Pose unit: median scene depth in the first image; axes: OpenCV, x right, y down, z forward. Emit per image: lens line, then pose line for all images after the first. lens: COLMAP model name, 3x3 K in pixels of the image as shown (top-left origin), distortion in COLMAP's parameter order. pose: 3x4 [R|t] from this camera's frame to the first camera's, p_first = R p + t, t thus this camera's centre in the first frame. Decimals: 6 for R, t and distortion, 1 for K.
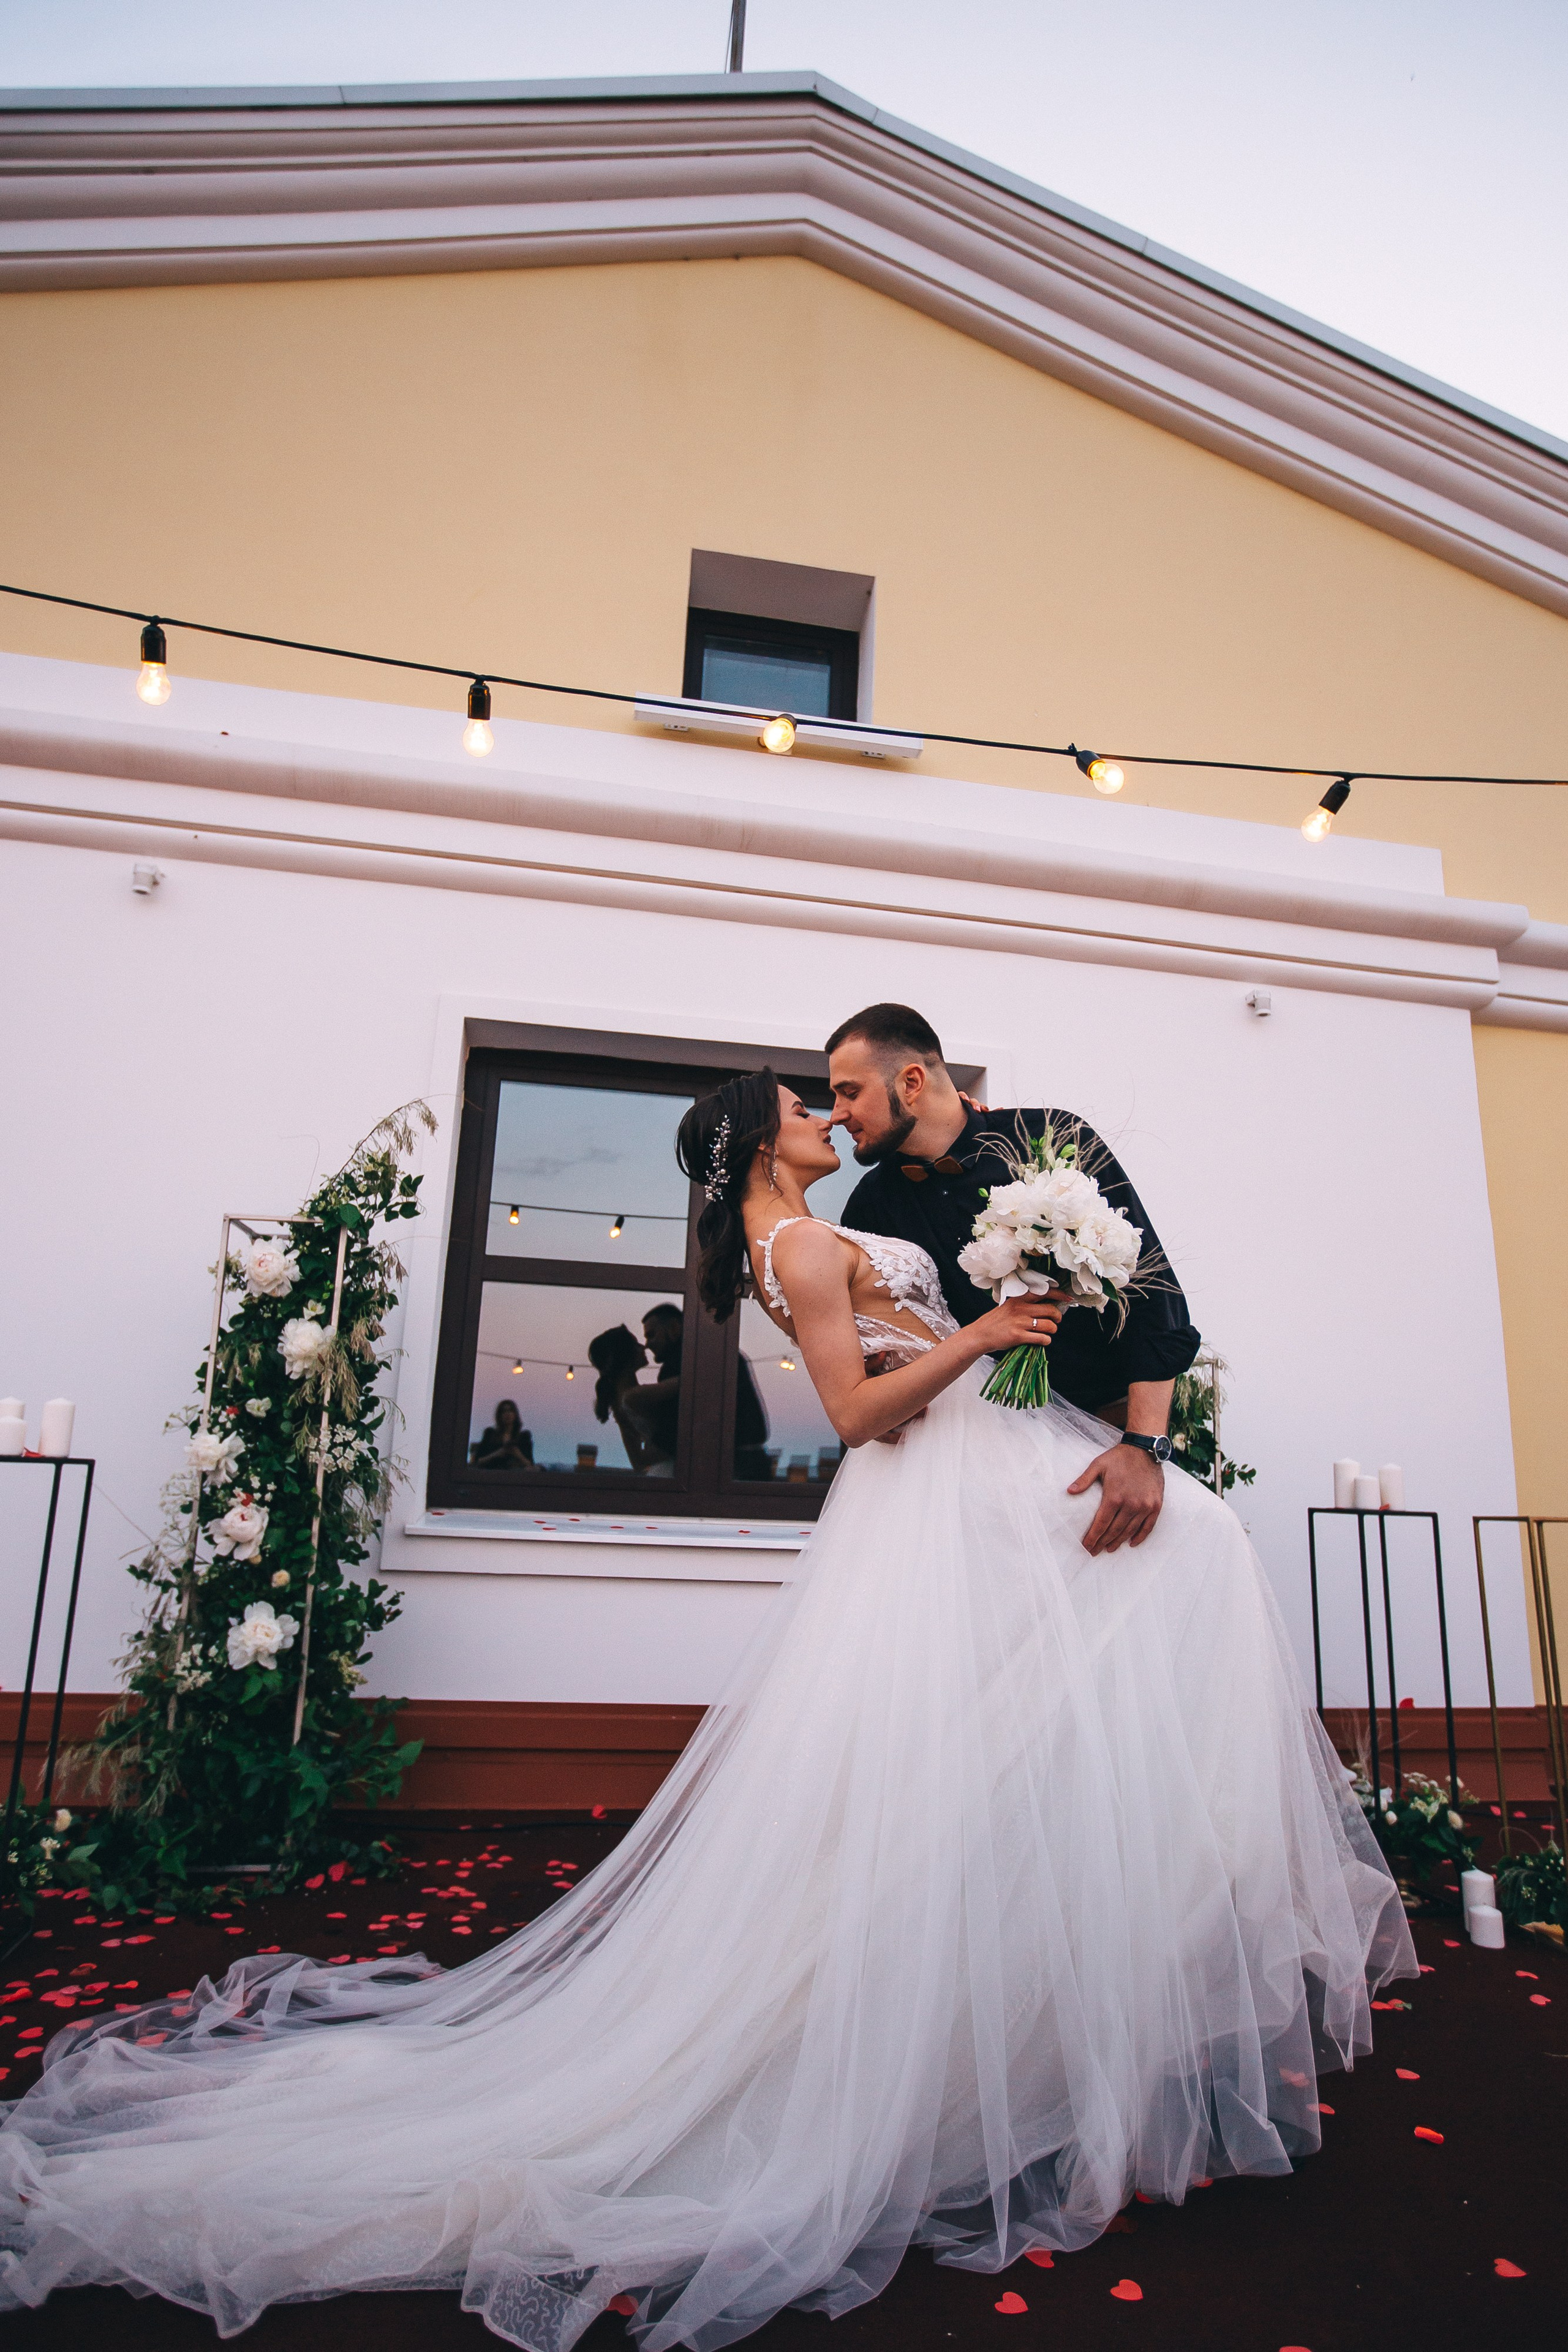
lens RADIAL K [[1306.7, 0, 792.8], [0, 1306.7, 1167.6], [0, 0, 1]] dist [-0.028809, 0.019211]
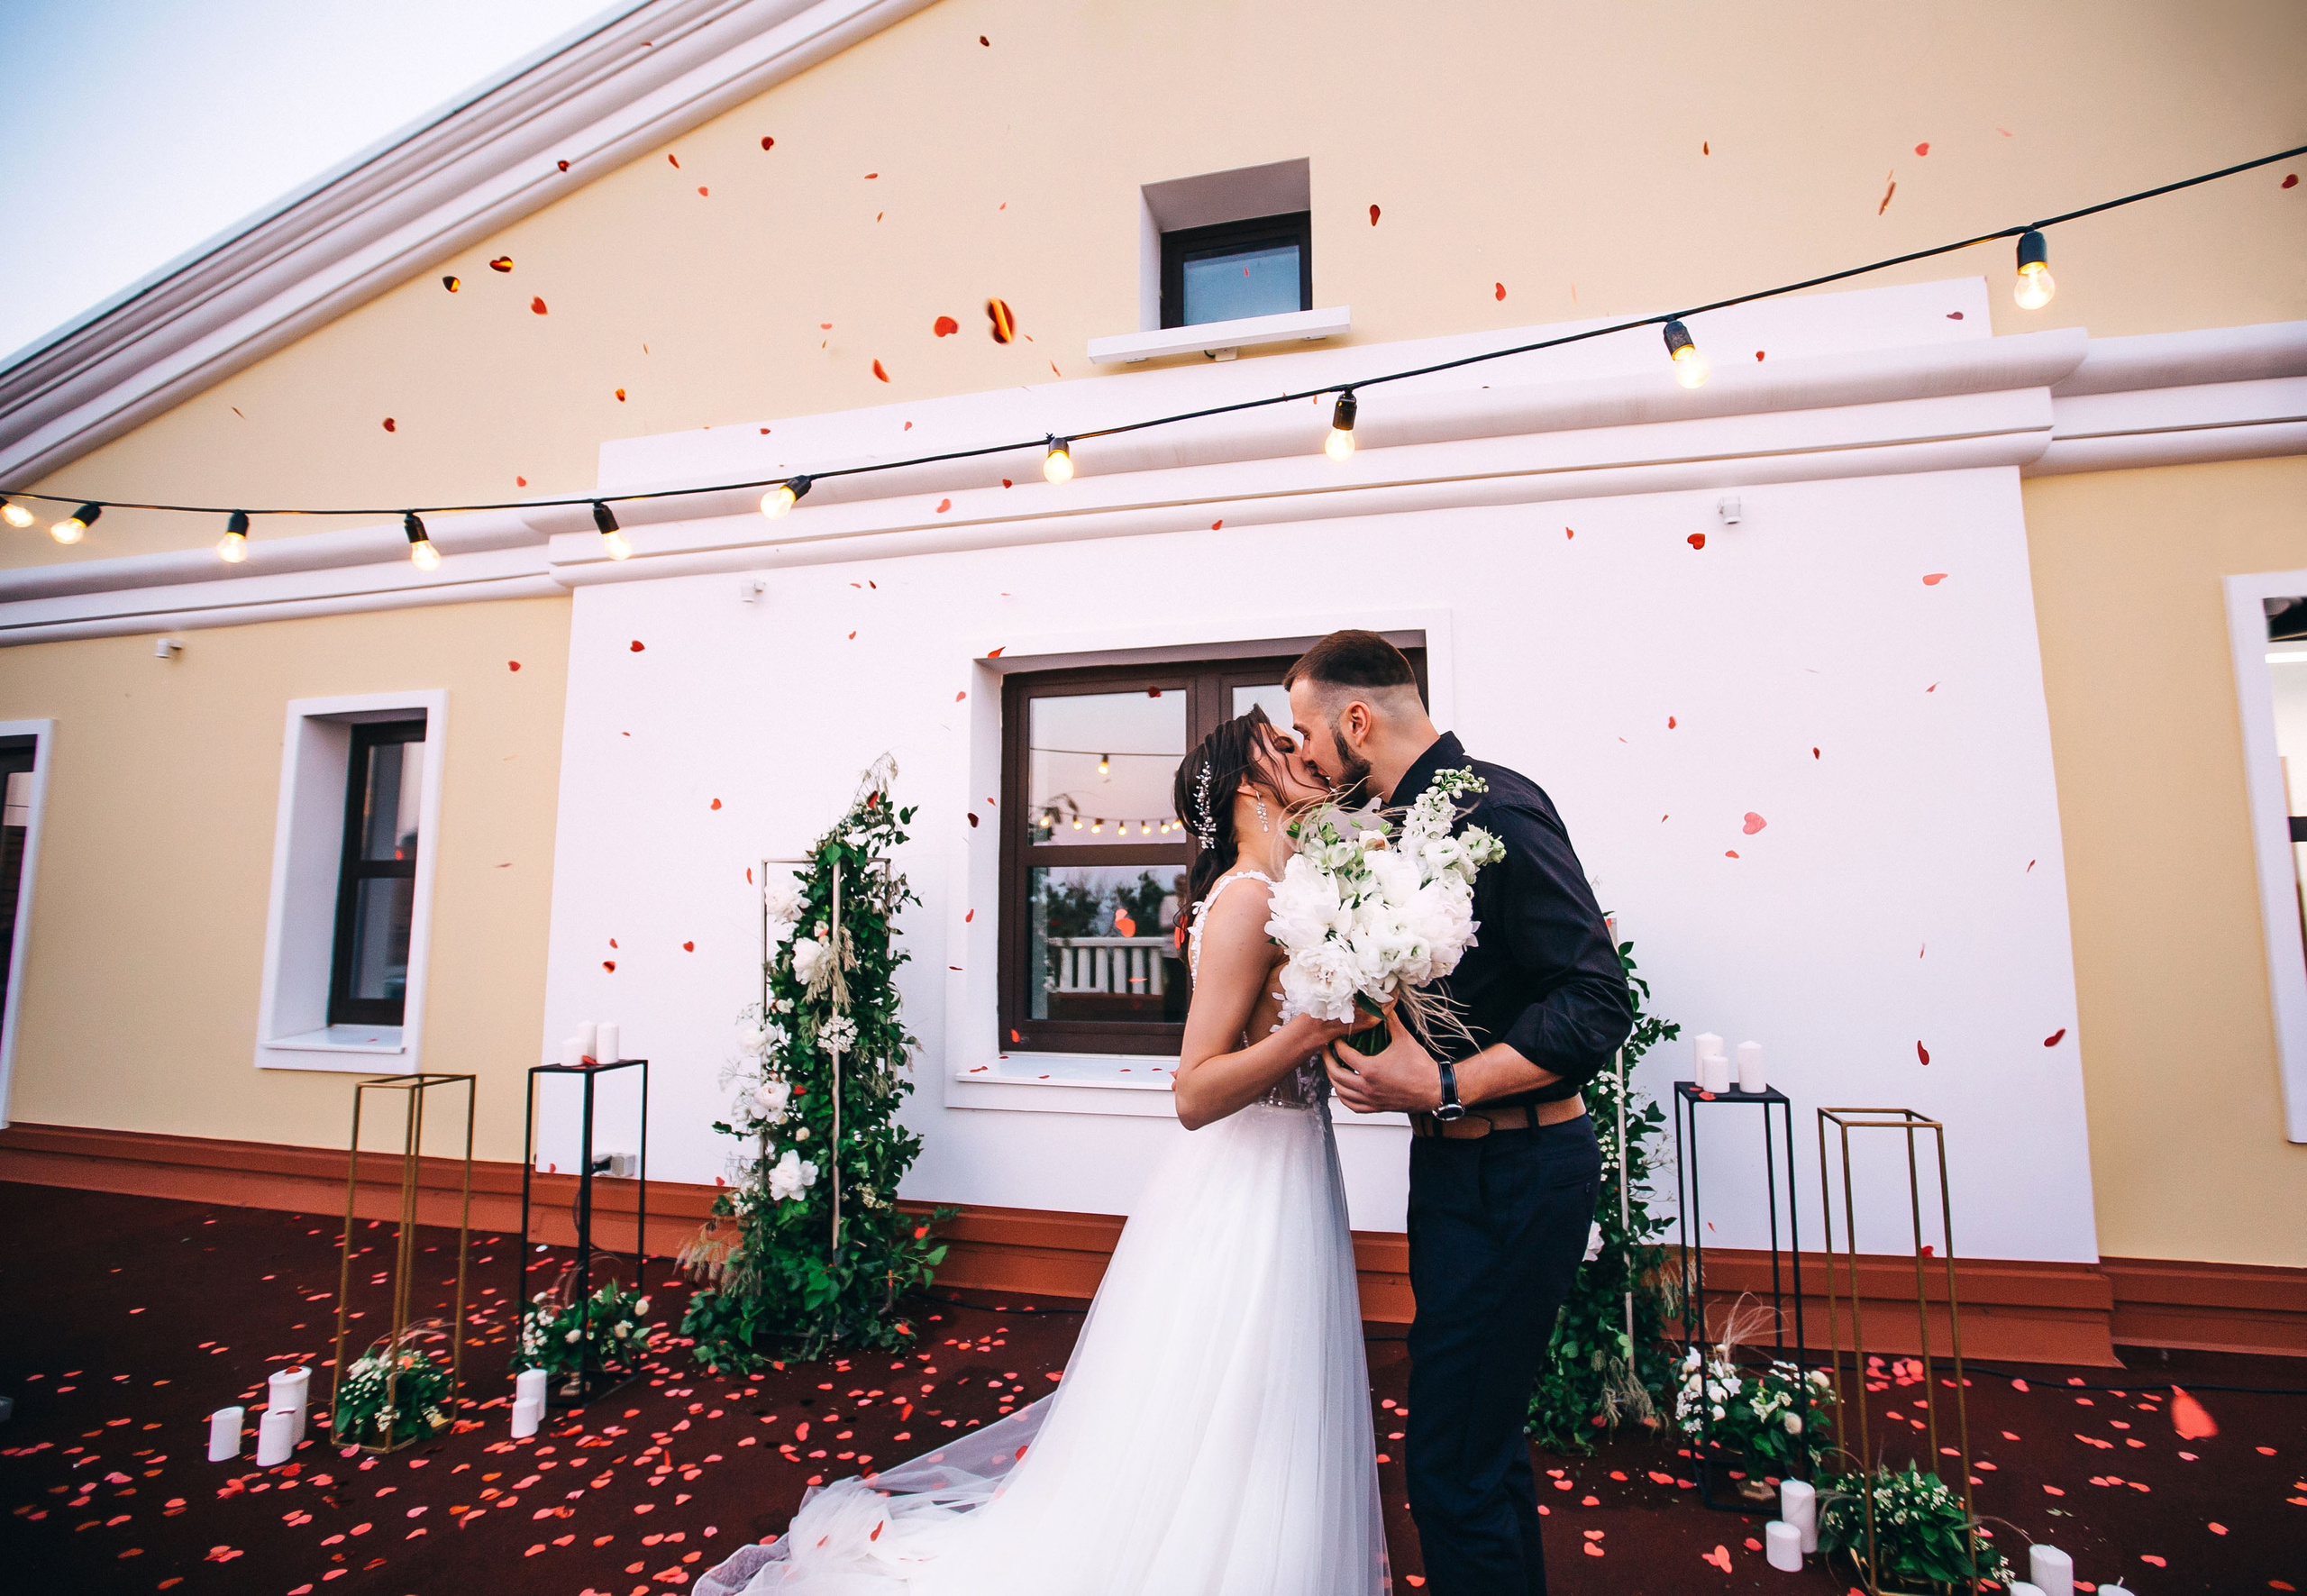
lens RADIAL K [[1130.3, 0, 1243.5], [0, 1130.3, 762.3], [0, 0, 1]] dist [-0.049819, 0.018685]
pose [[0.909456, -0.095589, -0.404663, 0.501639], [0.139849, 0.986838, 0.081193, -0.089532], [0.391576, -0.130433, 0.910854, 0.167056]]
